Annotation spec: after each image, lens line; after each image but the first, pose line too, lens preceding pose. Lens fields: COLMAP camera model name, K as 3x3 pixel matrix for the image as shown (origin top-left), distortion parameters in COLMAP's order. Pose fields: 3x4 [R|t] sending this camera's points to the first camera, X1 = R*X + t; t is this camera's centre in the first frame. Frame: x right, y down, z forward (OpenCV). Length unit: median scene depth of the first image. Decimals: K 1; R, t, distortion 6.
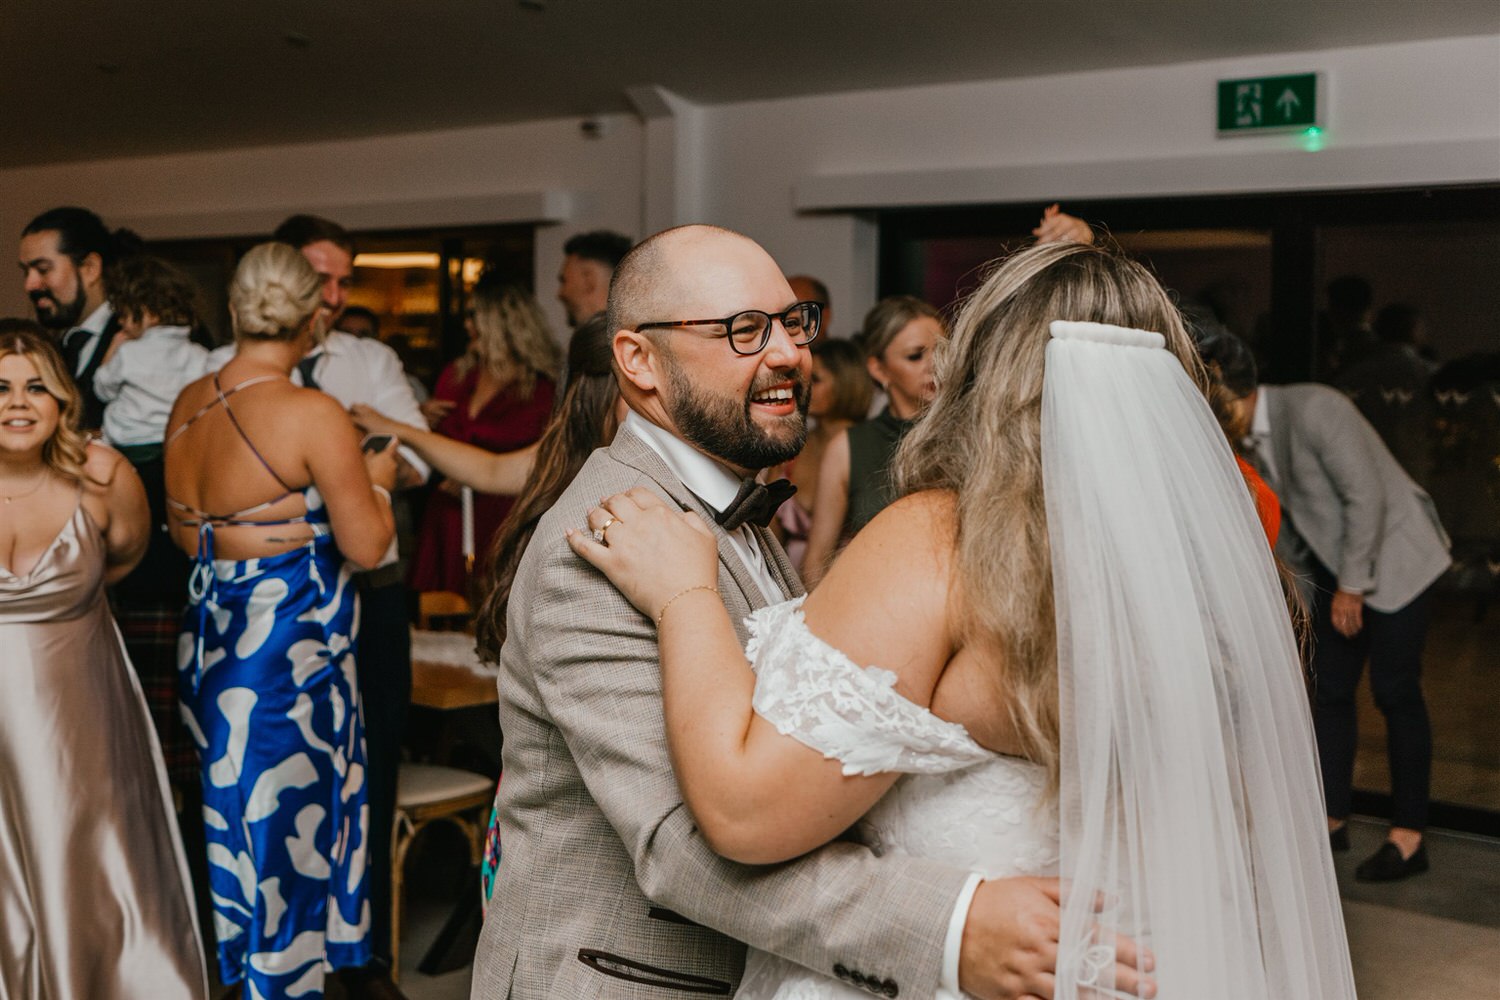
lens RADIAL K [[2097.6, 0, 744.9], [0, 2097.6, 498.4], [0, 0, 1]] dist [-0.043748, 0.000000]
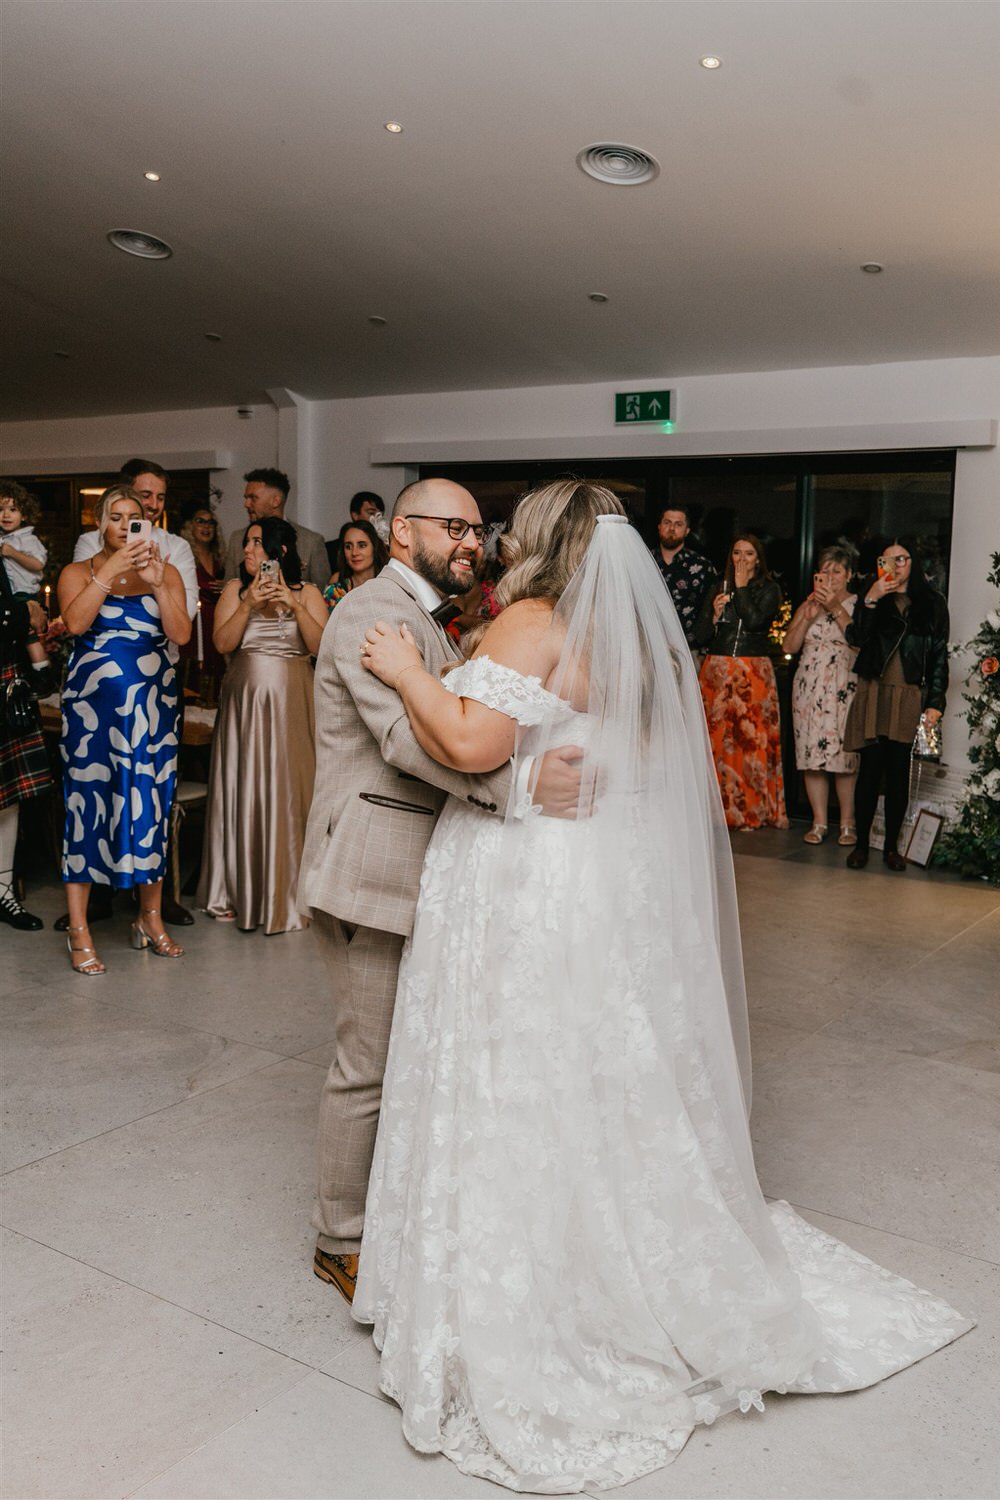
lens RADIAL K [[1306.4, 0, 506.4], [0, 1306.4, 749.5], [0, 0, 1]] dist [-0.006388, 0.003067]
pose [[0.984963, -0.022165, 0.171336, -0.157854], [0.009052, 0.996995, 0.076935, 0.042540], [-0.172526, -0.074227, 0.982204, -0.256178]]
